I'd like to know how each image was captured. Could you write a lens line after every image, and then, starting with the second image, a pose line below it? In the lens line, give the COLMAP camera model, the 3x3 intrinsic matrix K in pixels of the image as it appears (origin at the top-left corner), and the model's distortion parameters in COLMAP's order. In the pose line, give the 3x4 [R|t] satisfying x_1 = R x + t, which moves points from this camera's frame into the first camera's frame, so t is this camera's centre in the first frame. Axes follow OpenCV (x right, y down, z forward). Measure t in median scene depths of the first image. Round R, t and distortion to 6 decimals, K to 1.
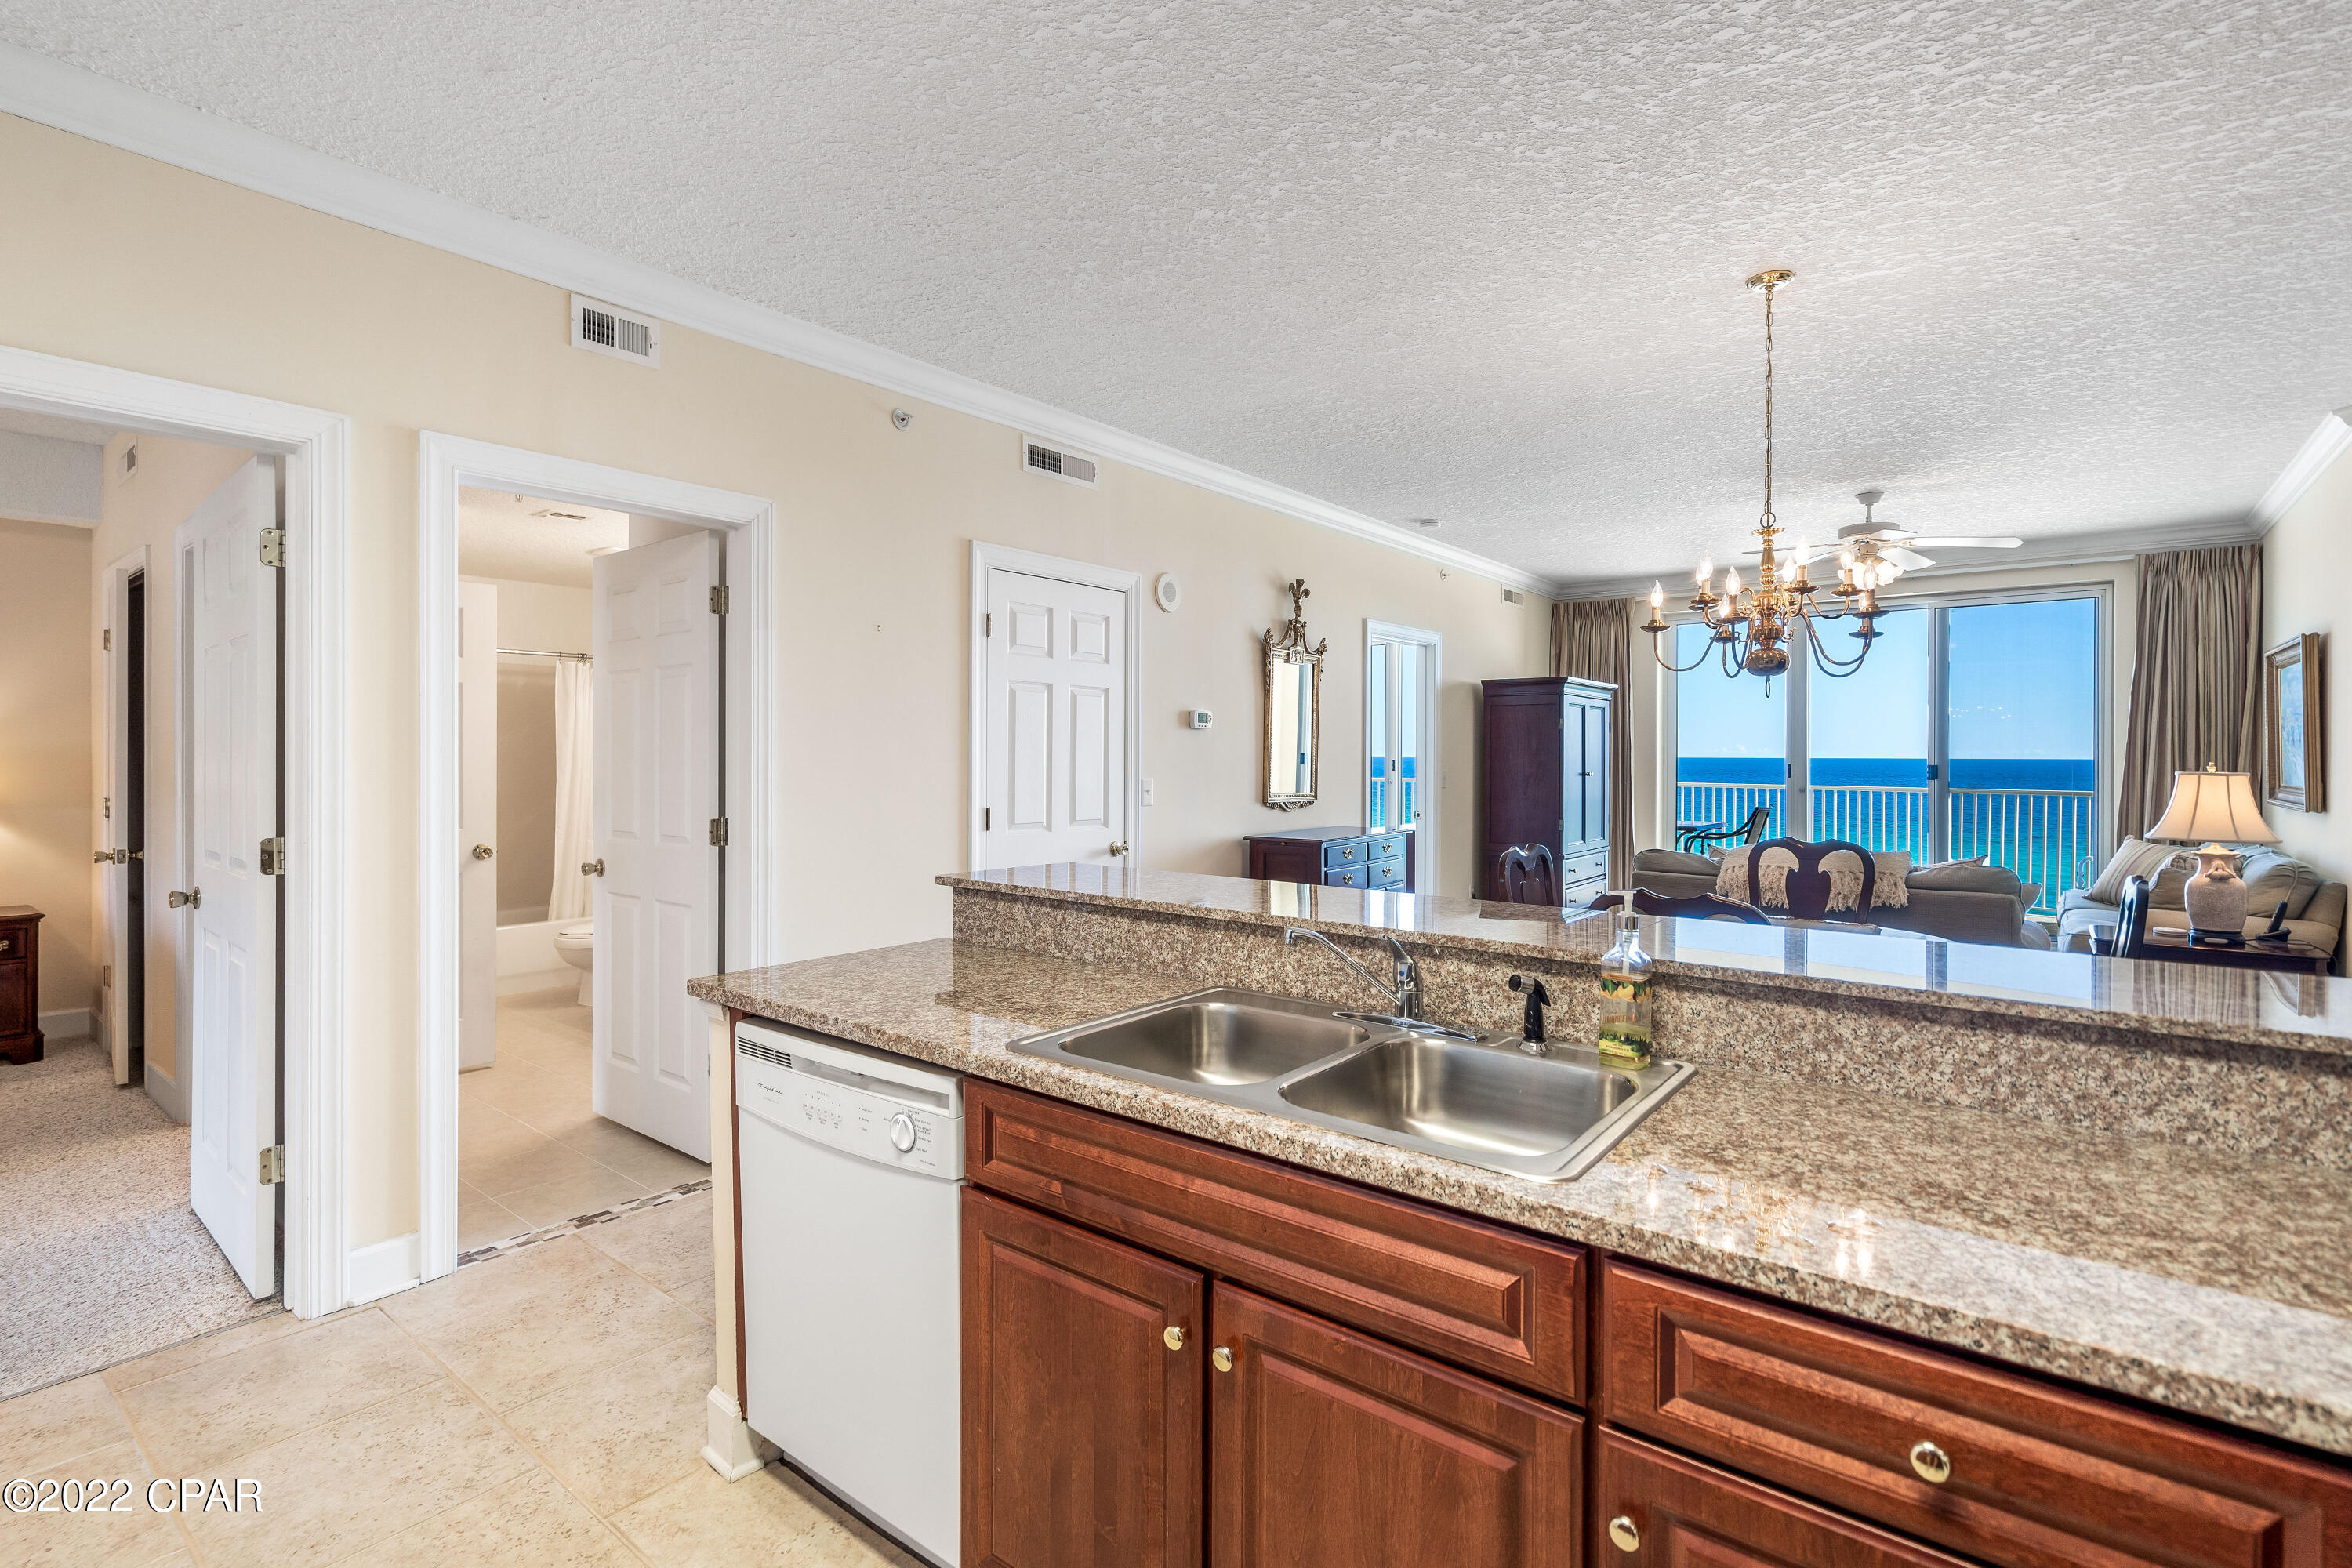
lens RADIAL K [[1114.6, 0, 1176.1], [0, 1114.6, 761.6], [0, 0, 1]] dist [-0.000798, 0.000028]
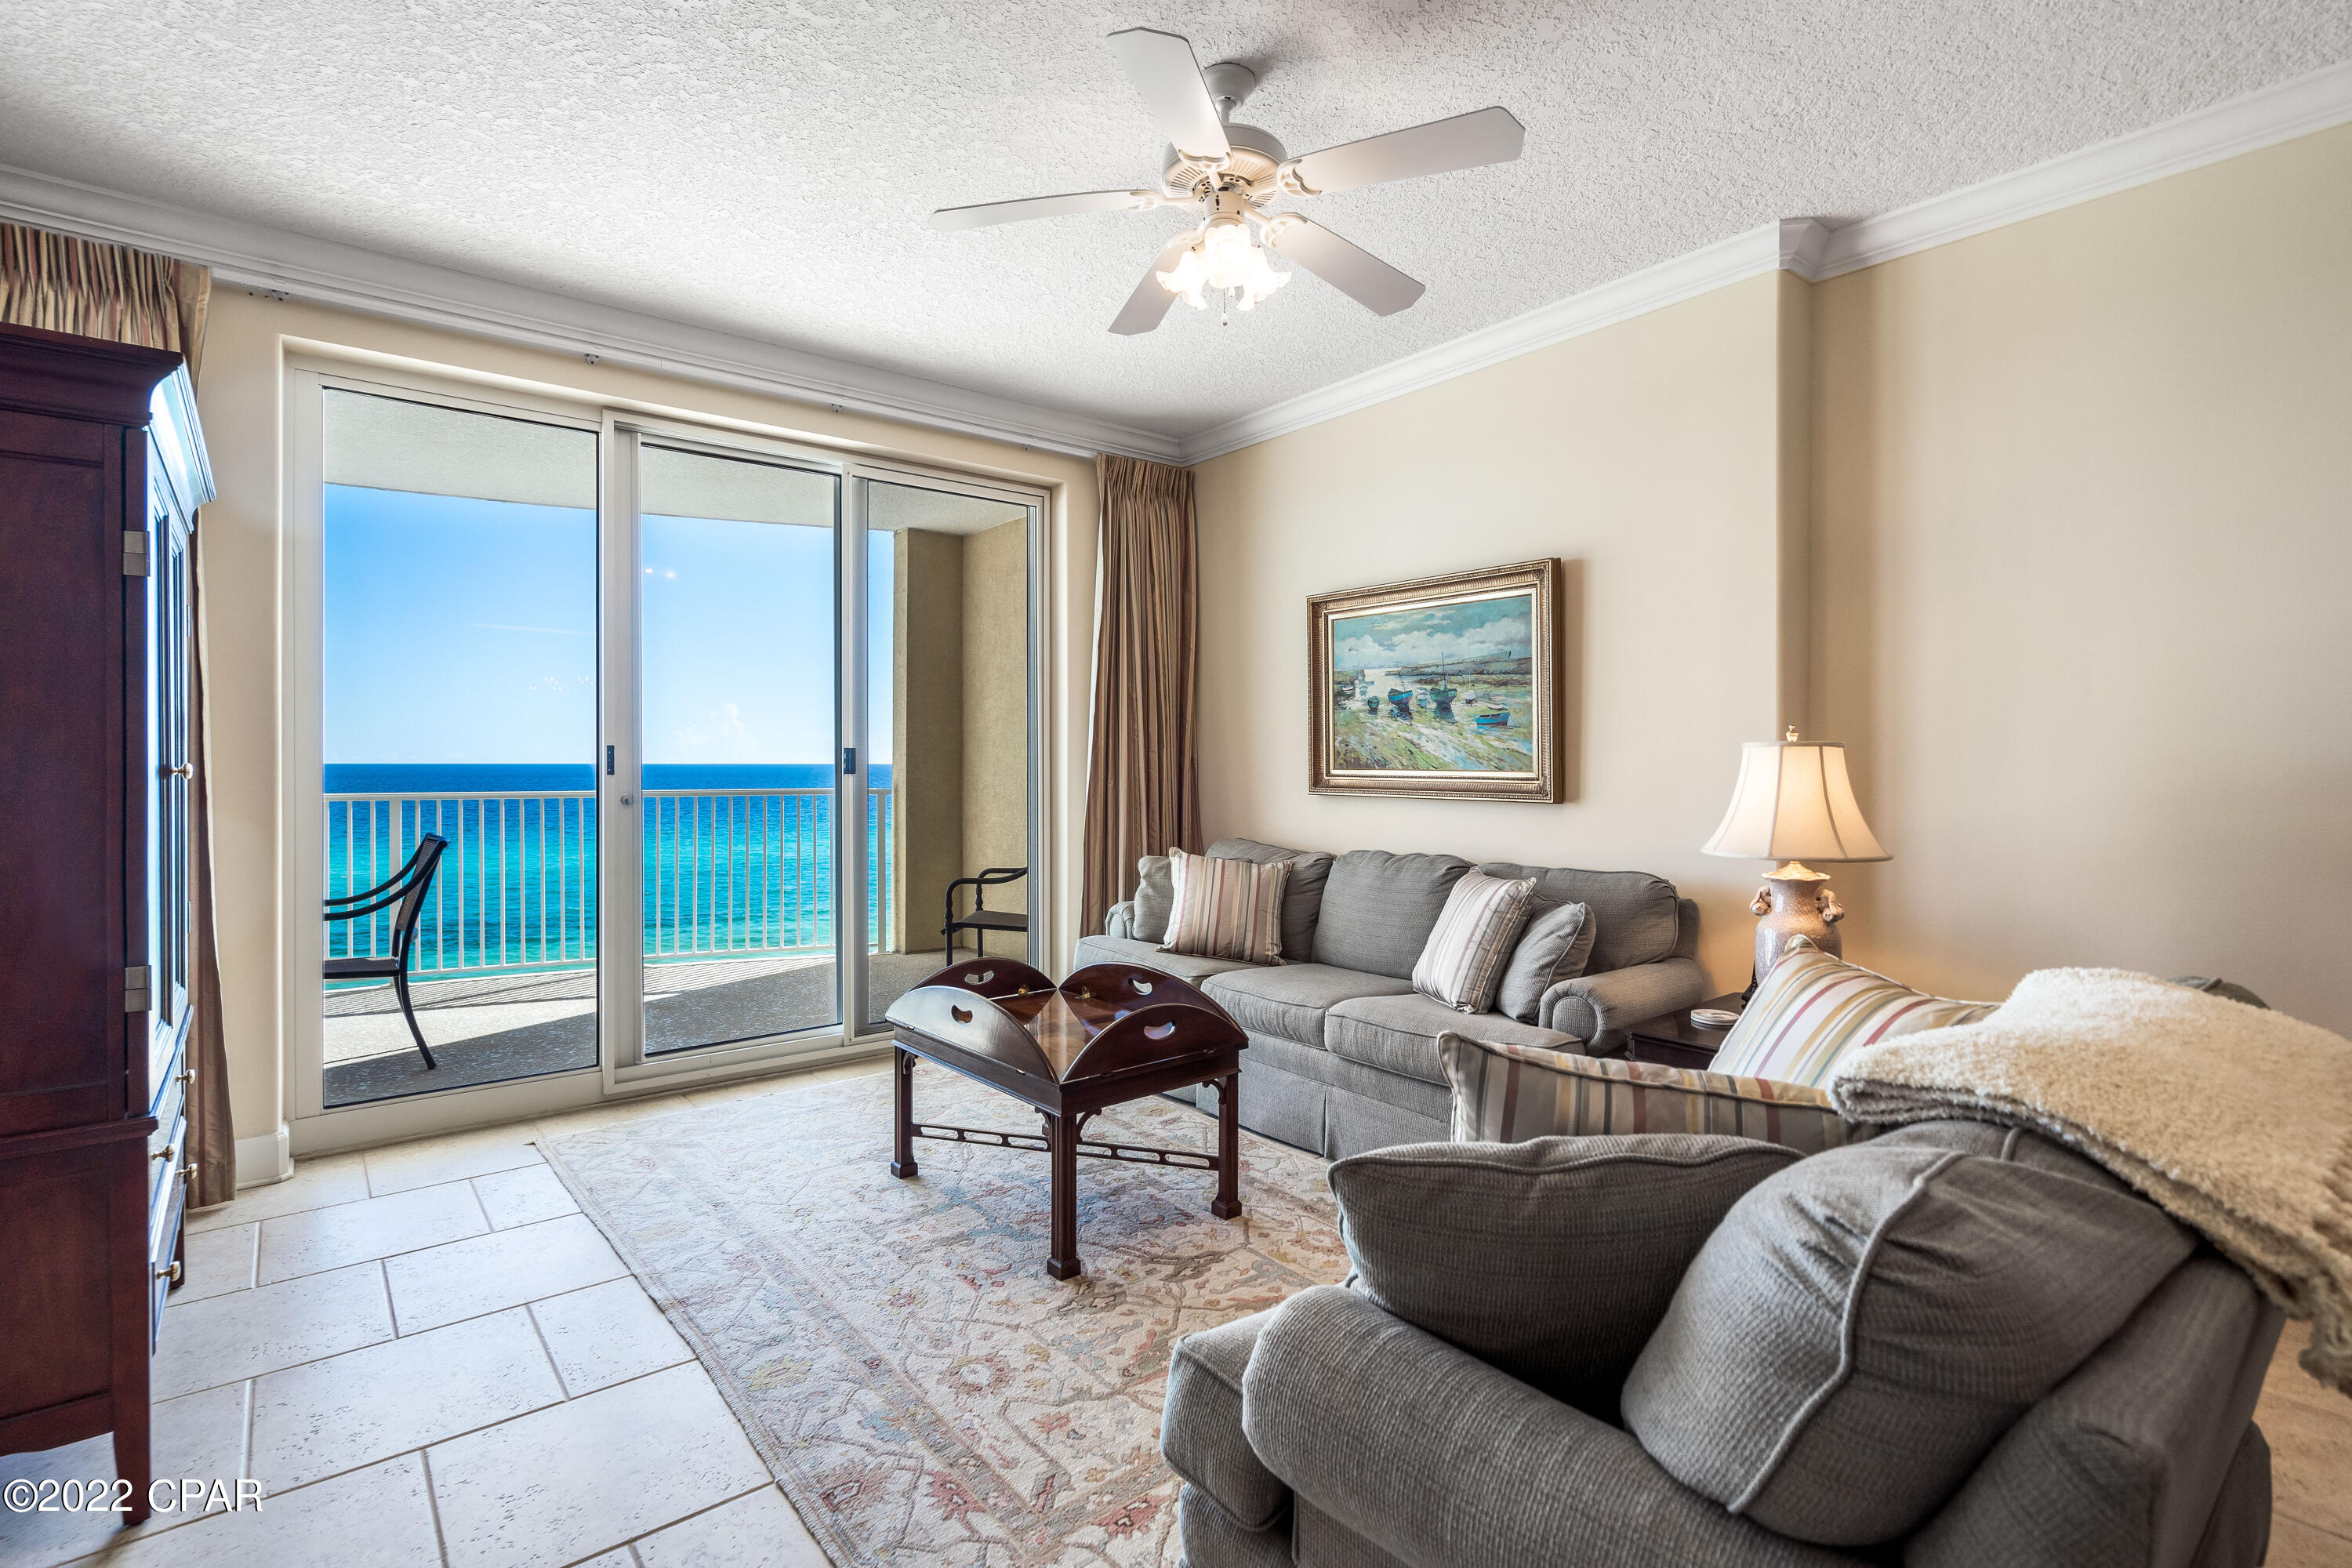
lens RADIAL K [[1082.4, 0, 1128.9], [0, 1082.4, 769.8], [0, 0, 1]] dist [0.004810, 0.000996]
pose [[0.240434, -0.012820, 0.970581, 0.225292], [0.006926, 0.999910, 0.011492, 0.011566], [-0.970641, 0.003959, 0.240501, 0.965500]]
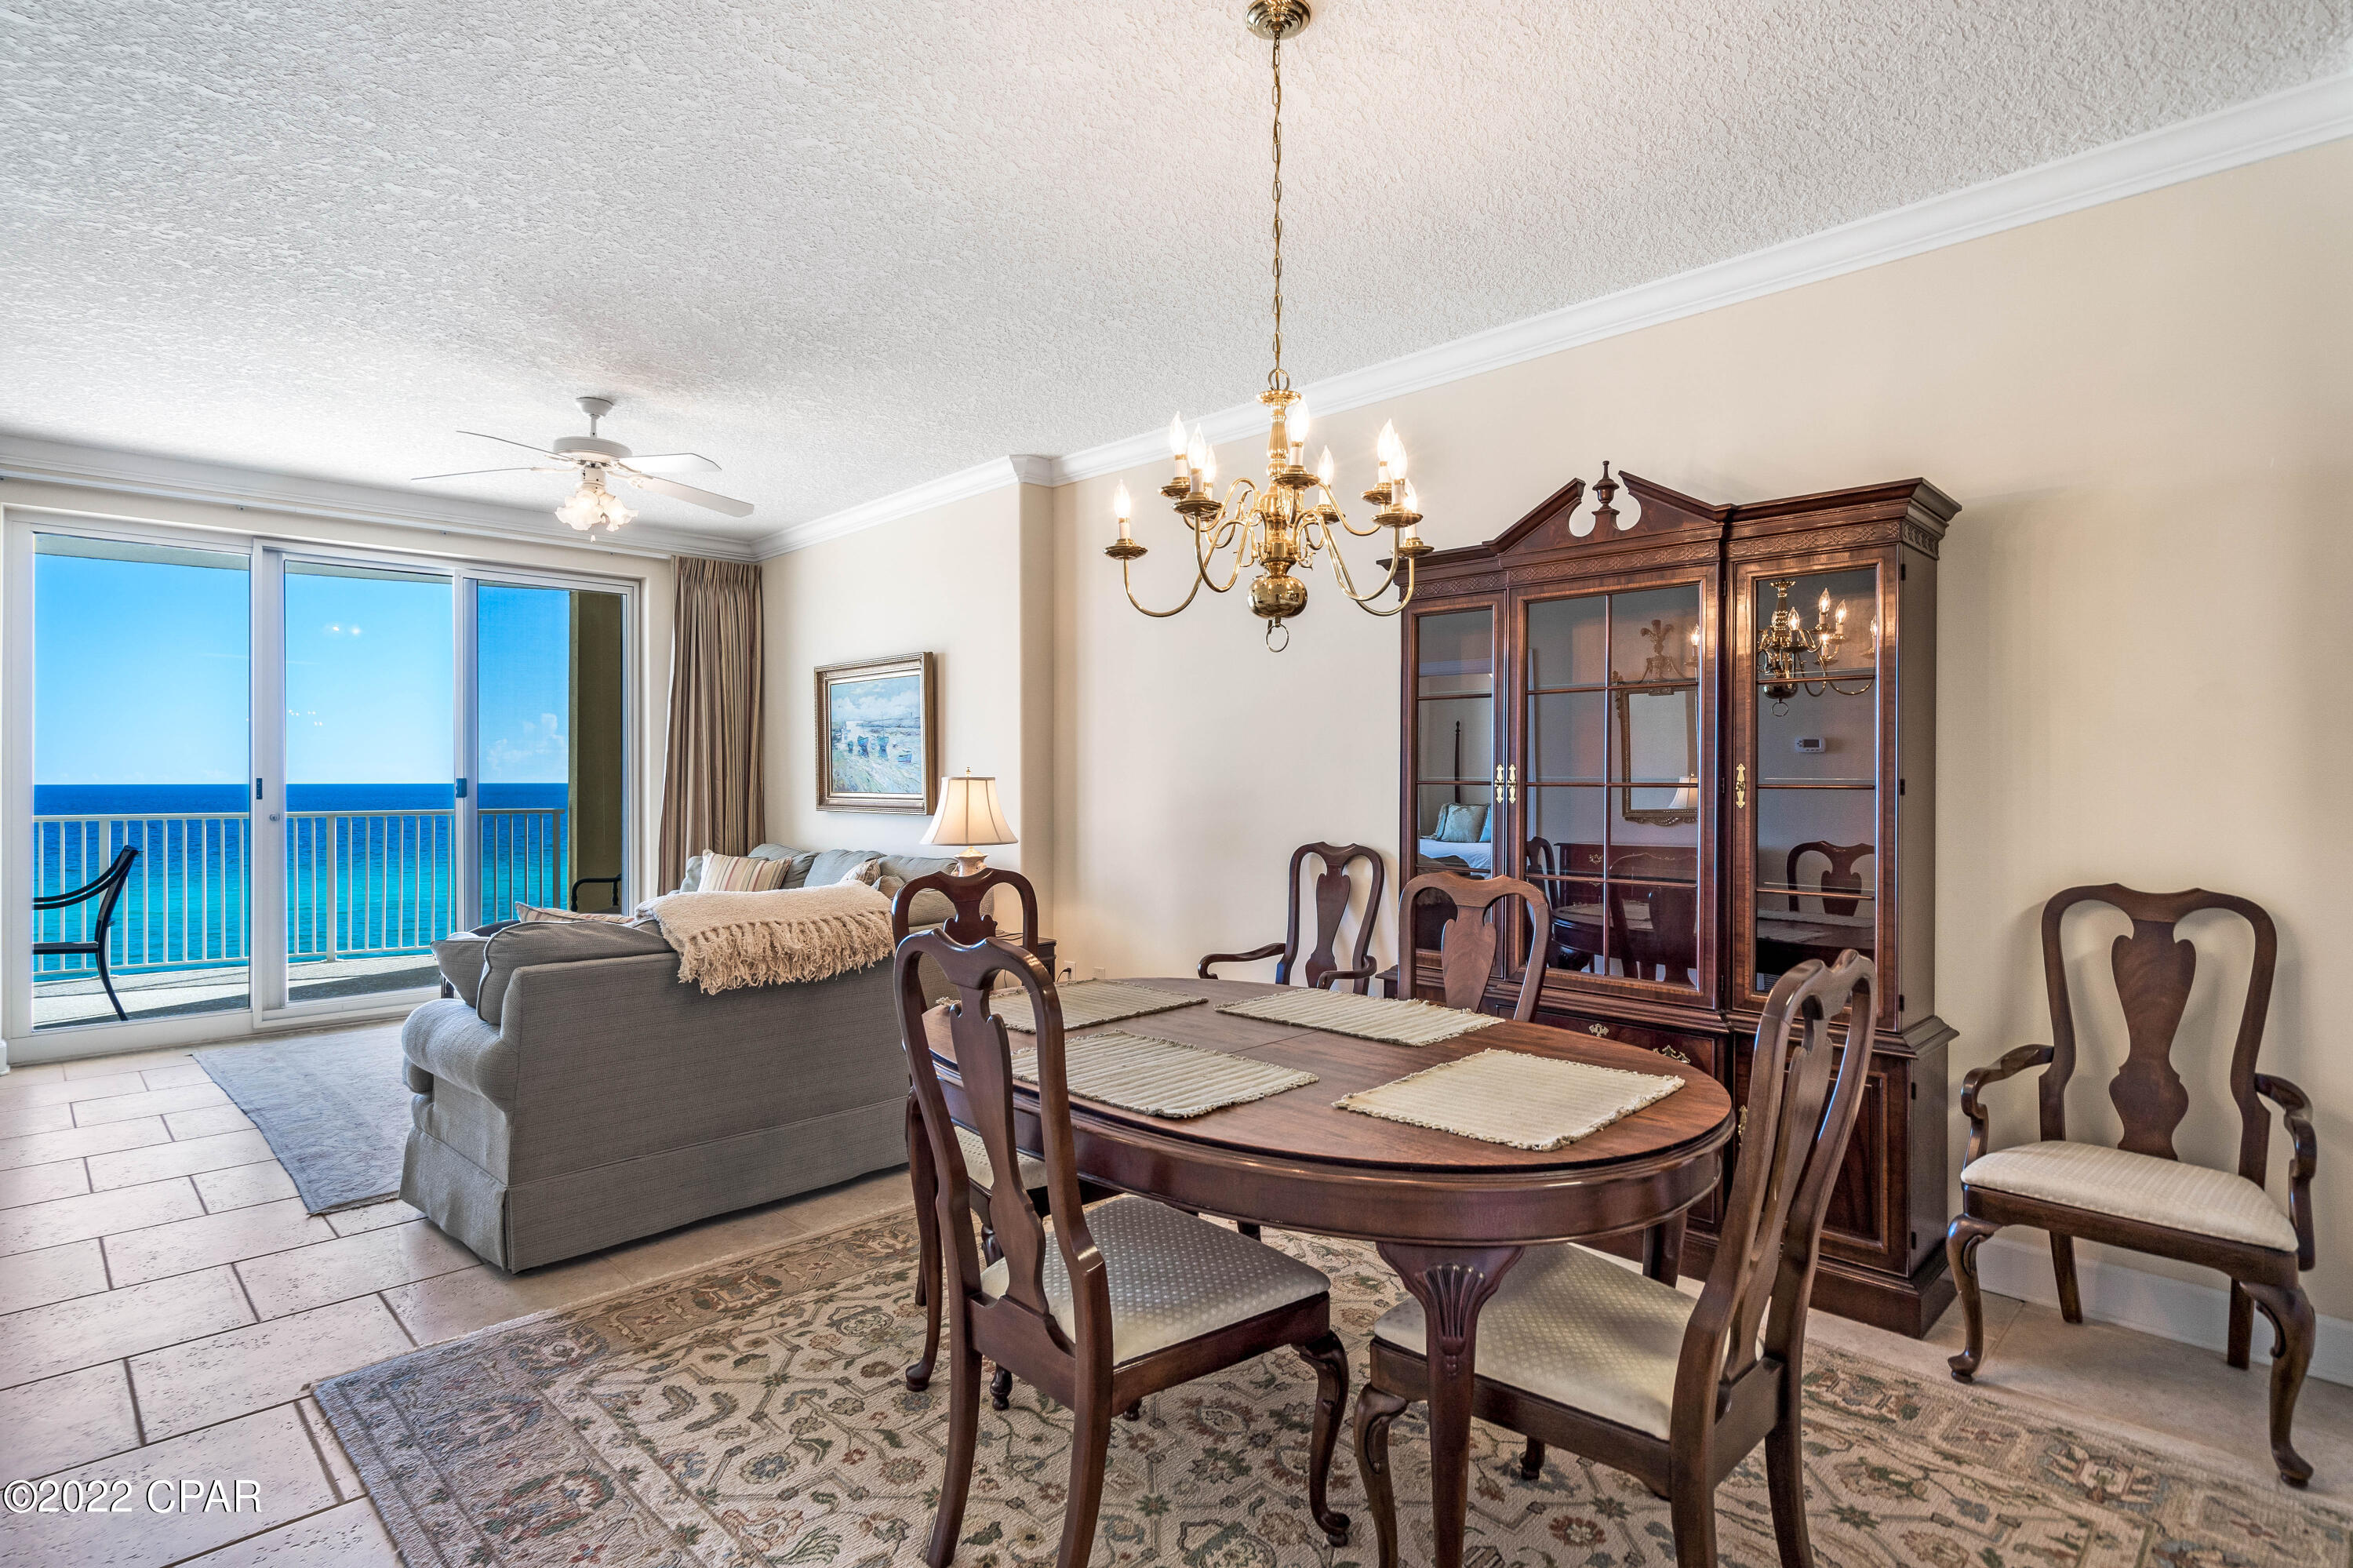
lens RADIAL K [[1171.0, 0, 1133.9], [0, 1171.0, 783.7], [0, 0, 1]] dist [0.002199, -0.000423]
pose [[0.134853, -0.007309, 0.990839, -0.093447], [0.009913, 0.999933, 0.006027, 0.008437], [-0.990816, 0.009009, 0.134916, 0.563073]]
